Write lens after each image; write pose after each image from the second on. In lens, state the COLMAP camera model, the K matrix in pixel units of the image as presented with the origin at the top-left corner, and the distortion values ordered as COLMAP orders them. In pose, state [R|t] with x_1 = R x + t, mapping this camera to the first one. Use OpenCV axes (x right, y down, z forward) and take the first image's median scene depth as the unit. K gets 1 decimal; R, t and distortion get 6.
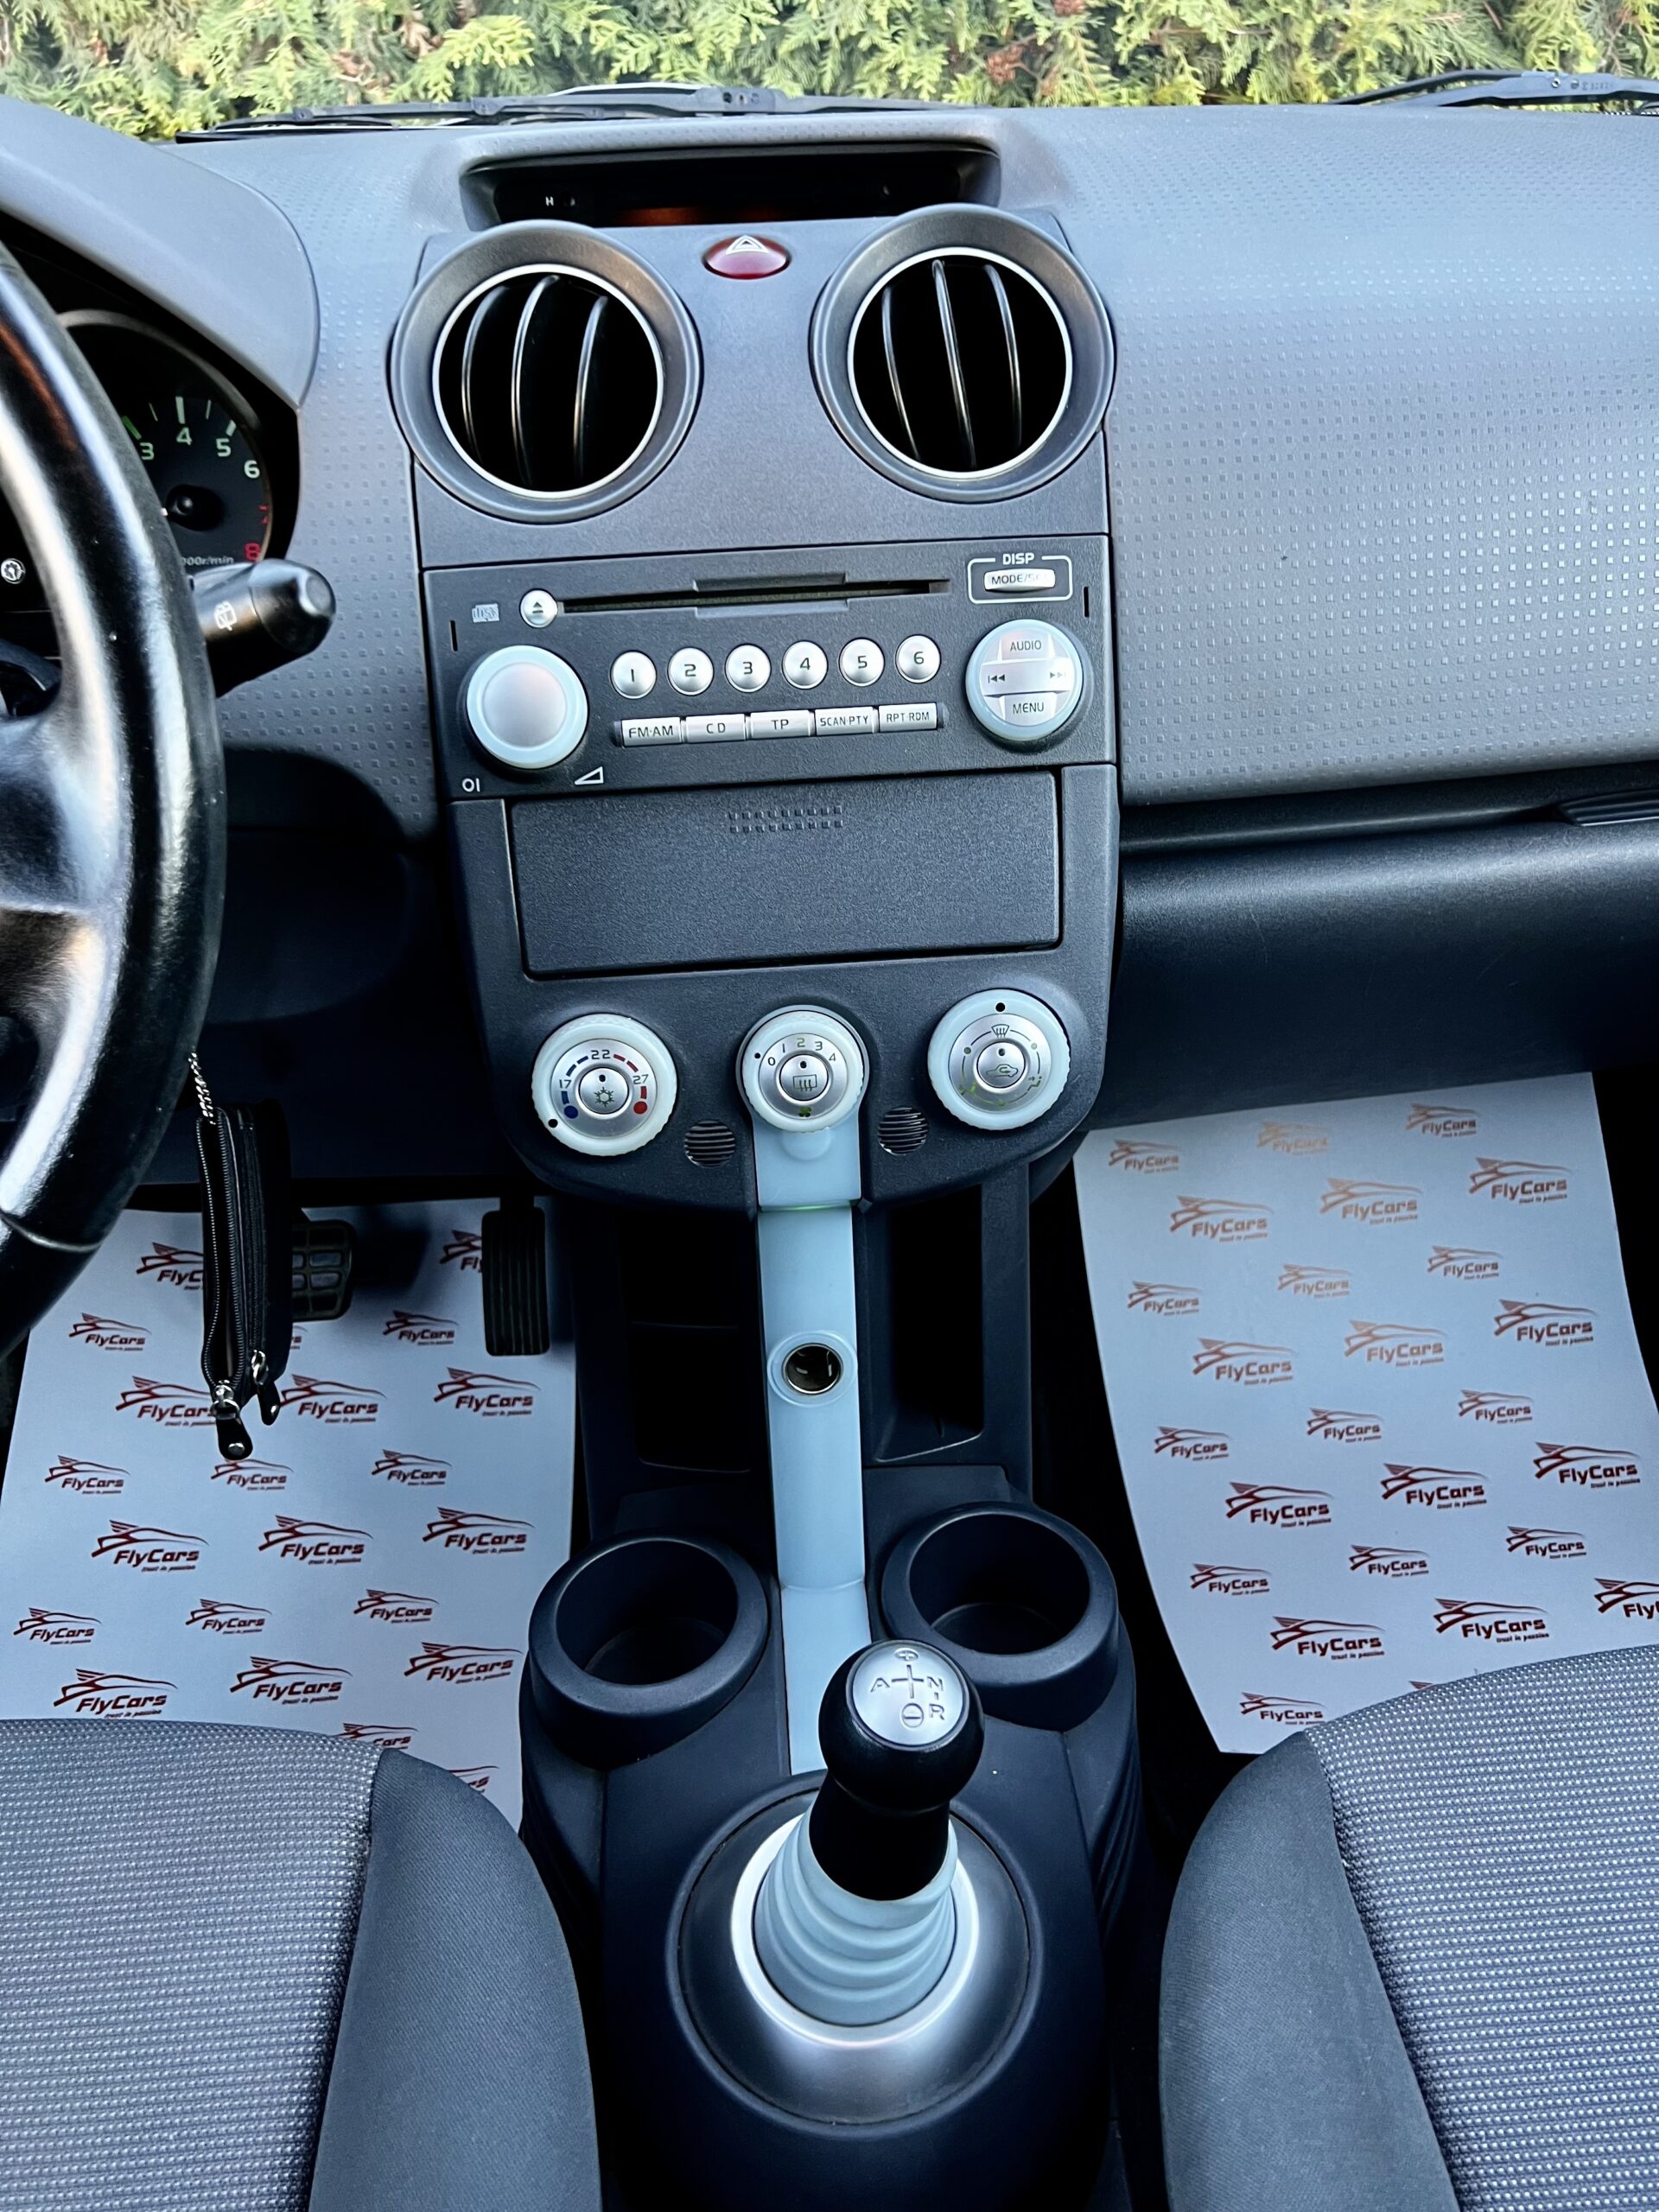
lens RADIAL K [[1646.0, 0, 845.6], [0, 1646.0, 1117.6], [0, 0, 1]] dist [0.051488, -0.056546]
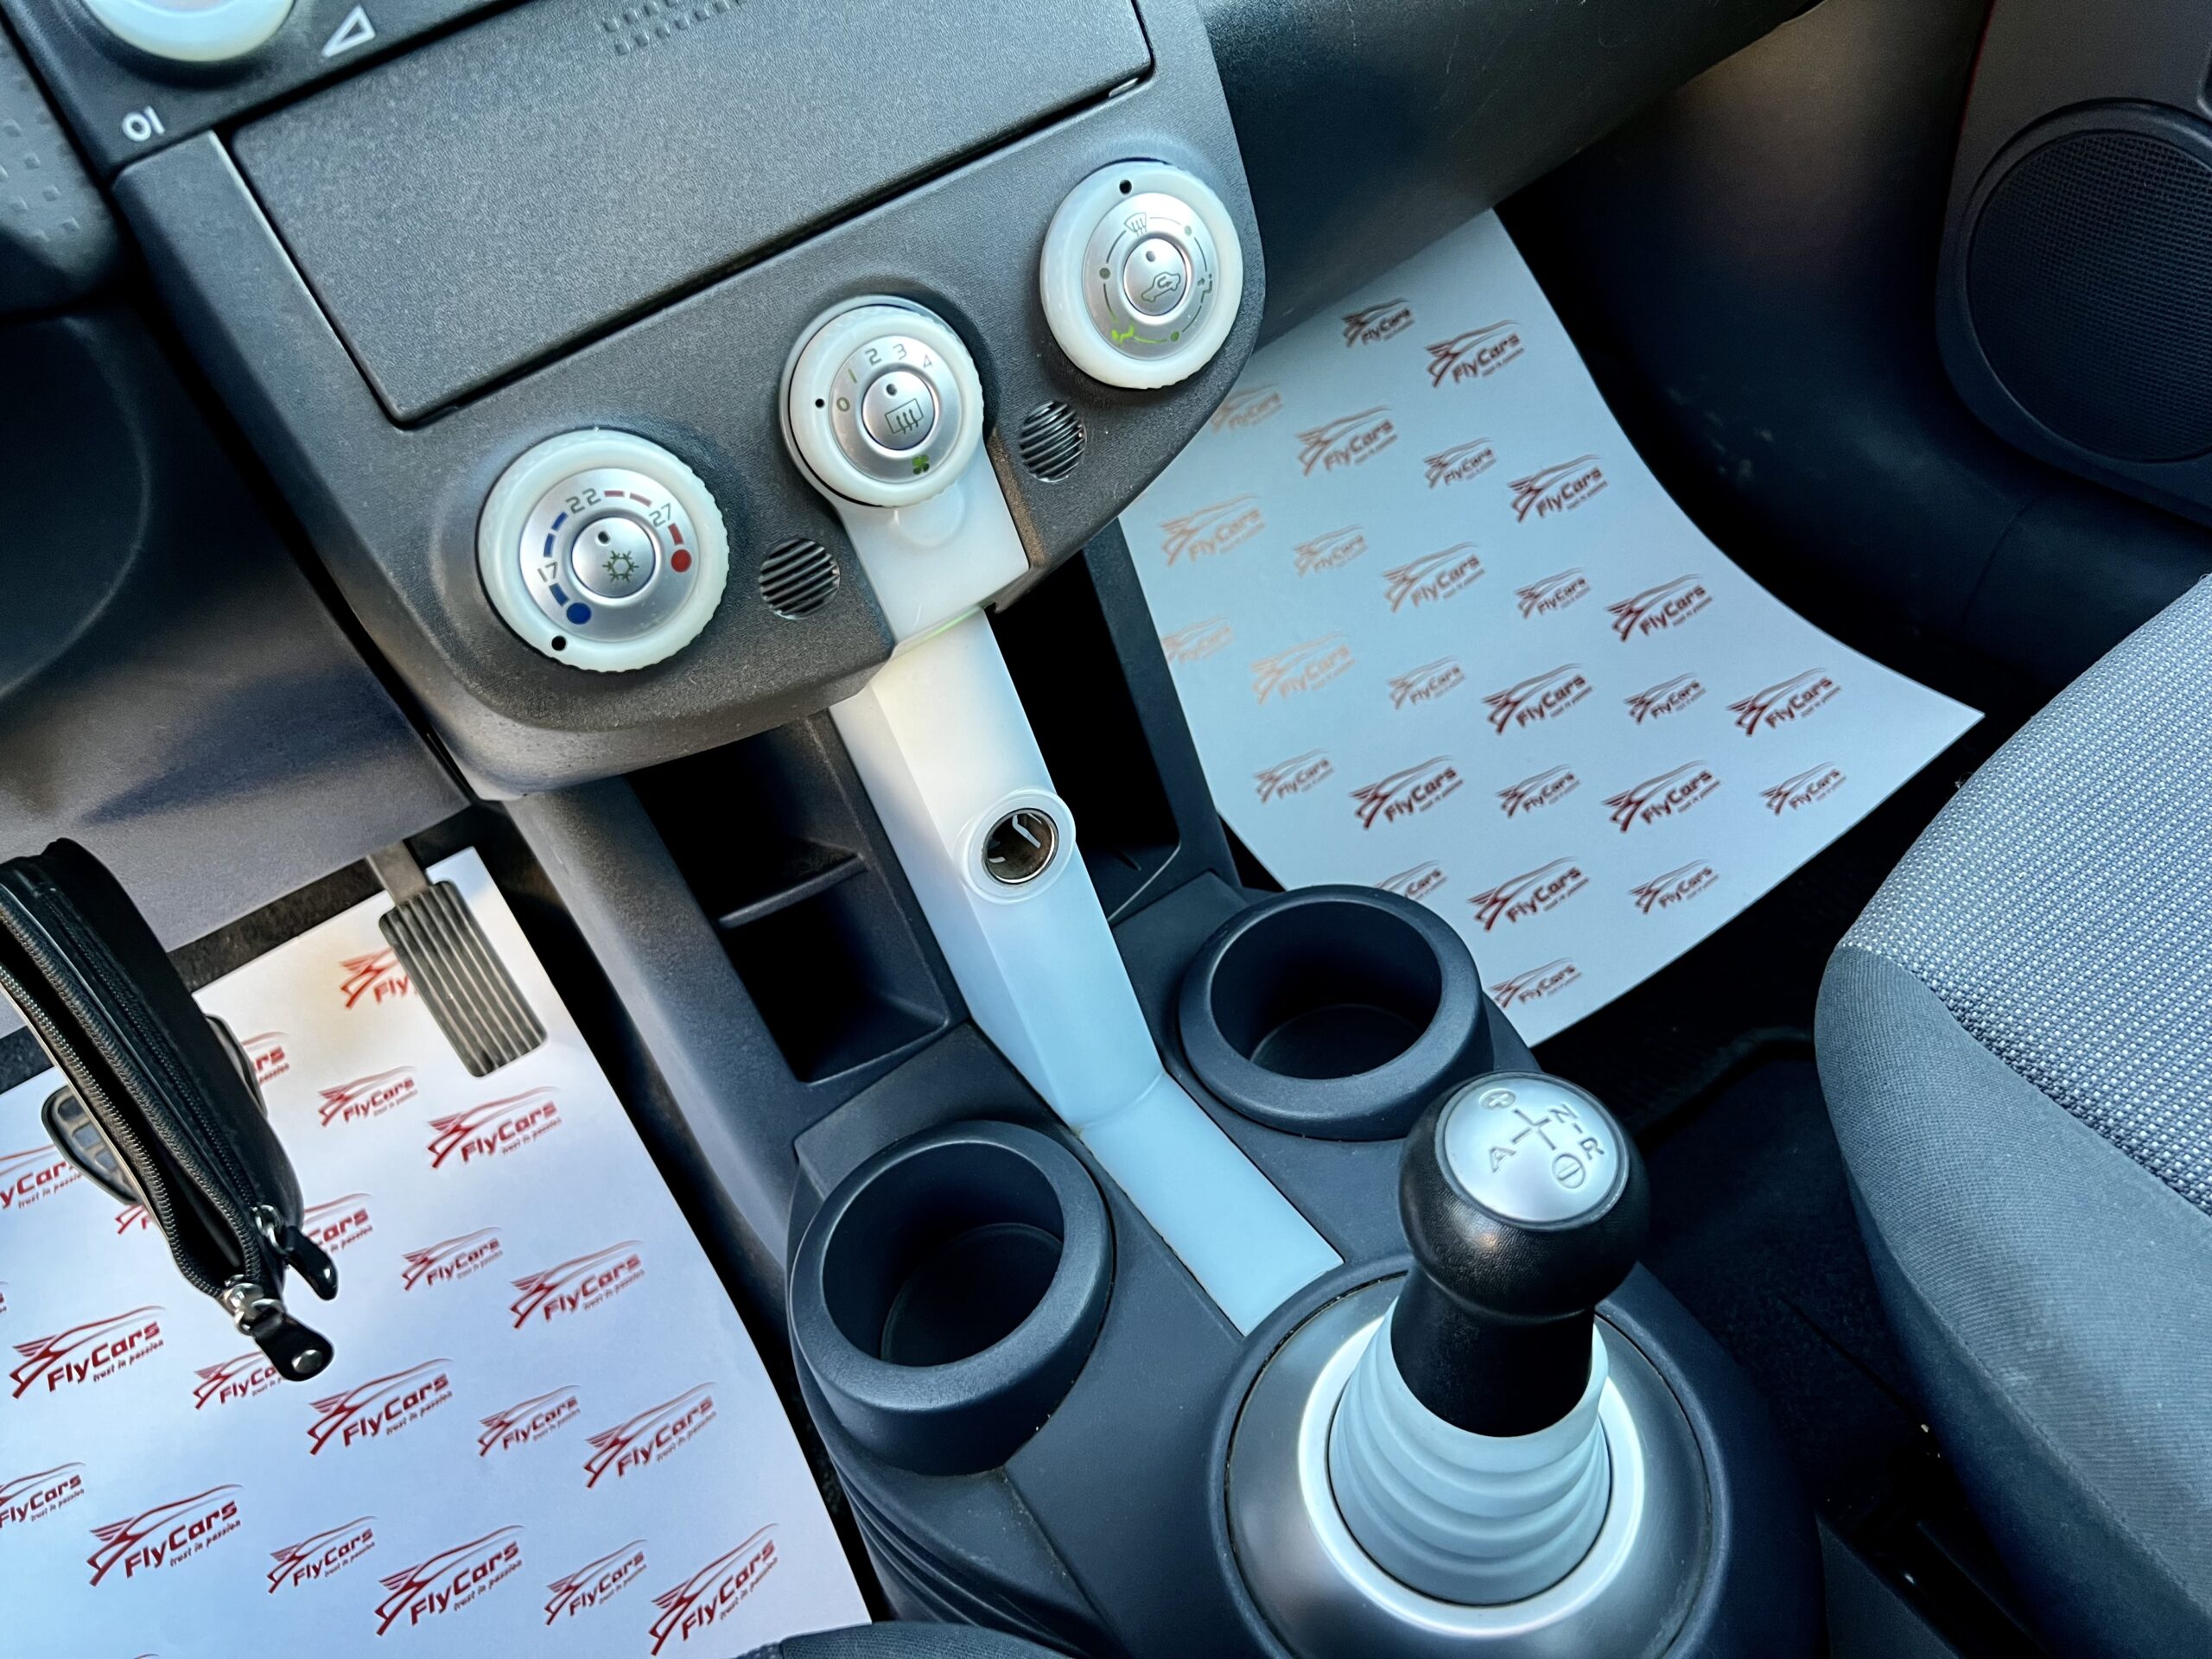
lens RADIAL K [[1652.6, 0, 1107.1], [0, 1652.6, 813.8], [0, 0, 1]] dist [0.036351, -0.064610]
pose [[0.860608, -0.447650, 0.242825, -0.180064], [0.413727, 0.892592, 0.179190, 0.033099], [-0.296958, -0.053749, 0.953377, 0.361378]]
